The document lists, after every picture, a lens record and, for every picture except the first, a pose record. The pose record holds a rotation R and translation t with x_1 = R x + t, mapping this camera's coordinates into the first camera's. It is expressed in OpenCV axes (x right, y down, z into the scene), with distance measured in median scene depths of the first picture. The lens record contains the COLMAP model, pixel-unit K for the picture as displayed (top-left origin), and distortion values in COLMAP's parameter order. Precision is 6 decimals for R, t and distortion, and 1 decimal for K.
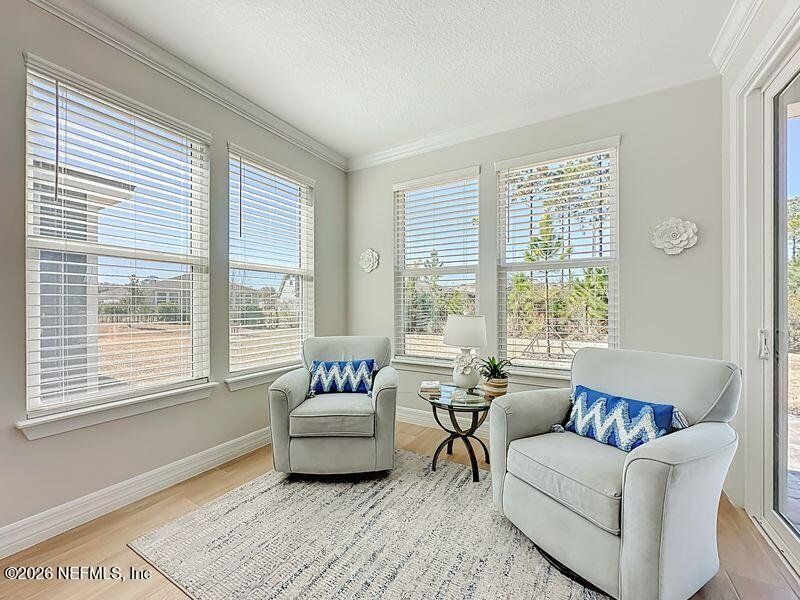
lens RADIAL K [[326.2, 0, 399.2], [0, 326.2, 305.7], [0, 0, 1]] dist [-0.003040, -0.000302]
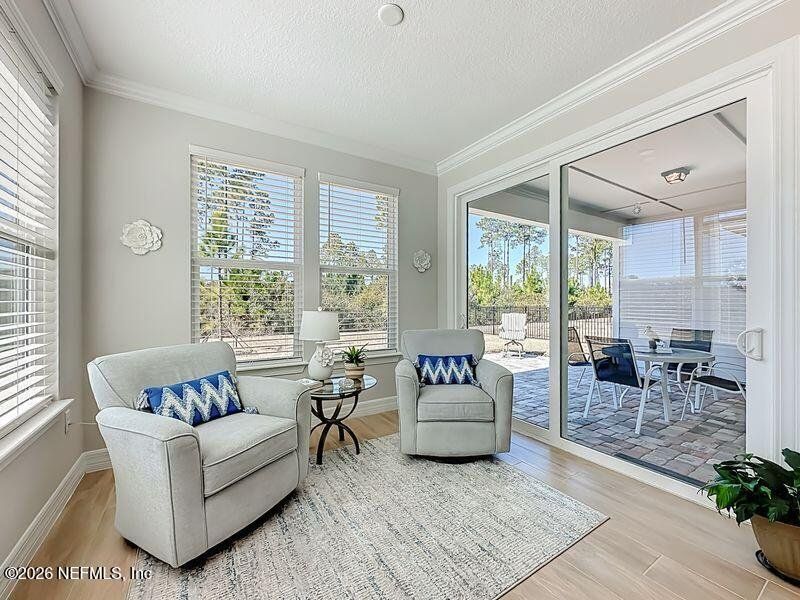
lens RADIAL K [[326.2, 0, 400.4], [0, 326.2, 302.5], [0, 0, 1]] dist [-0.003040, -0.000302]
pose [[0.461389, 0.001337, 0.887197, -0.685150], [0.003682, 0.999987, -0.003422, 0.005182], [-0.887191, 0.004846, 0.461378, 0.311449]]
